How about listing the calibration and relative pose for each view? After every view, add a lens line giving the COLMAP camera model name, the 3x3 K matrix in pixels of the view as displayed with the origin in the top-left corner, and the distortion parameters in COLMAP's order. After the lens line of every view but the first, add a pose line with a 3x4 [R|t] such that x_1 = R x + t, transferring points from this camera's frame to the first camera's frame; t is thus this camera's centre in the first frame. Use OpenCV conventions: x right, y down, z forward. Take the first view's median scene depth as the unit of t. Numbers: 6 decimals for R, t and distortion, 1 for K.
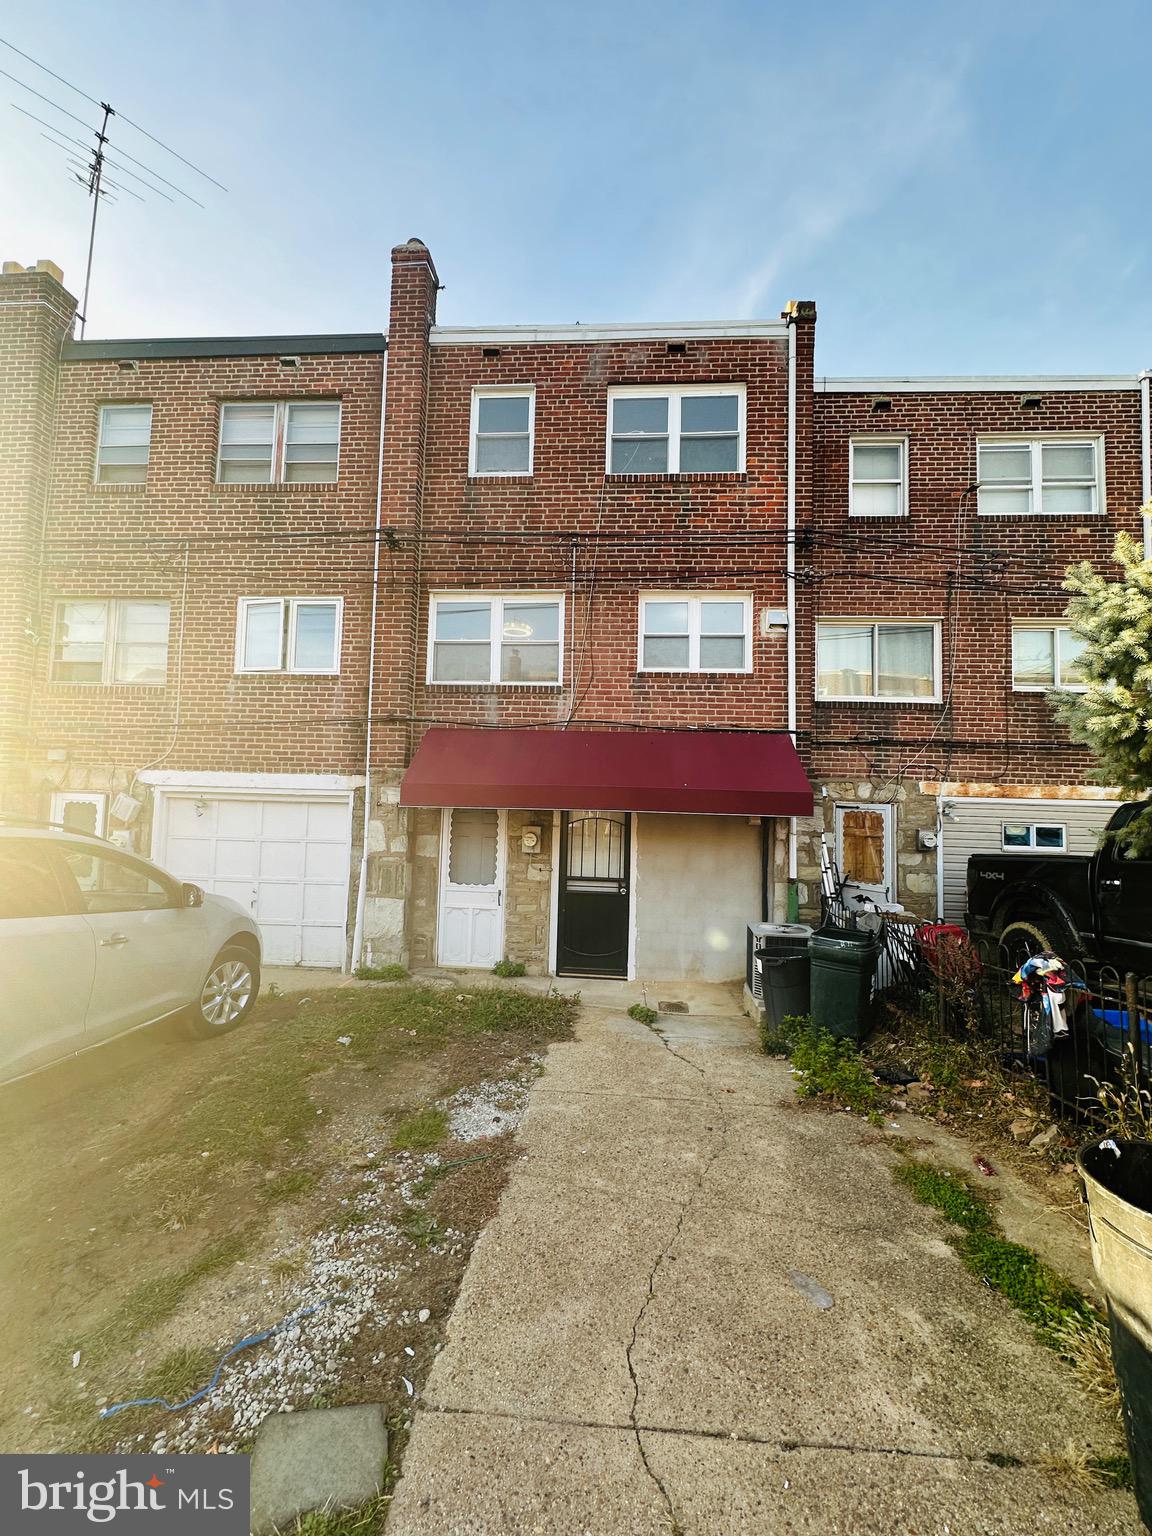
lens RADIAL K [[618.3, 0, 576.0], [0, 618.3, 768.0], [0, 0, 1]] dist [-0.001447, -0.000262]
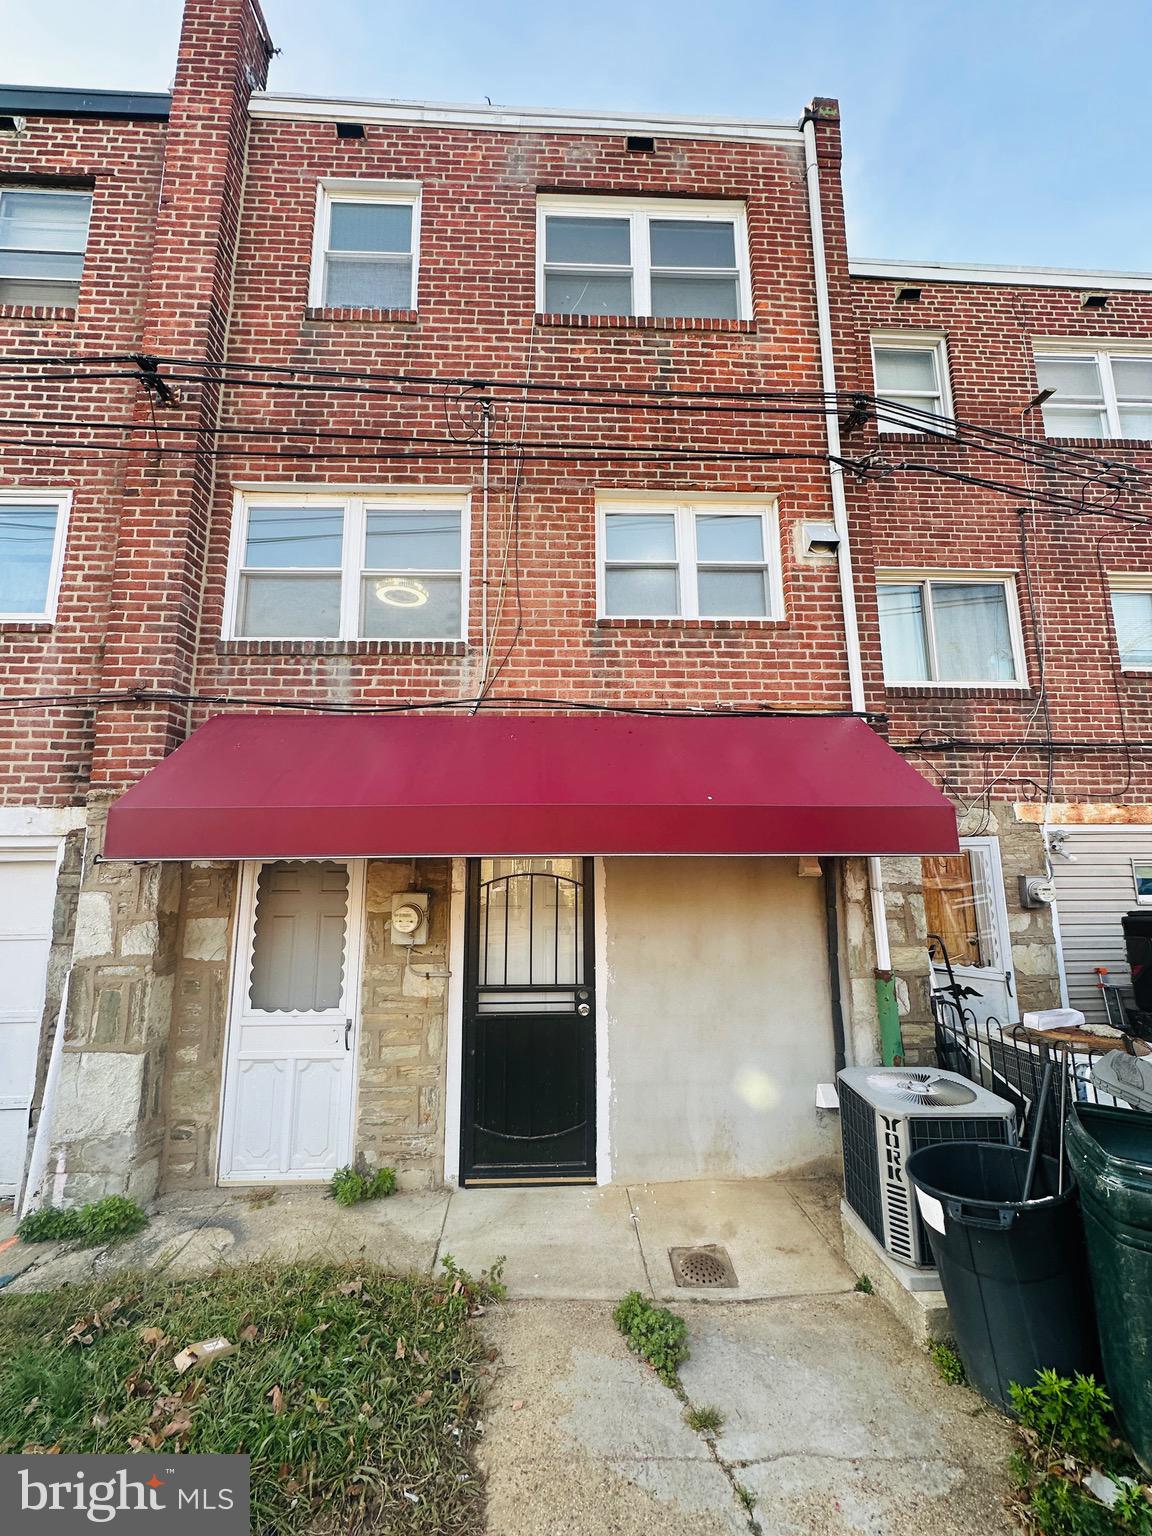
lens RADIAL K [[618.3, 0, 576.0], [0, 618.3, 768.0], [0, 0, 1]] dist [-0.001447, -0.000262]
pose [[0.993216, -0.014172, 0.115418, 0.009876], [0.025375, 0.995040, -0.096185, 0.040184], [-0.113482, 0.098461, 0.988649, 0.430197]]
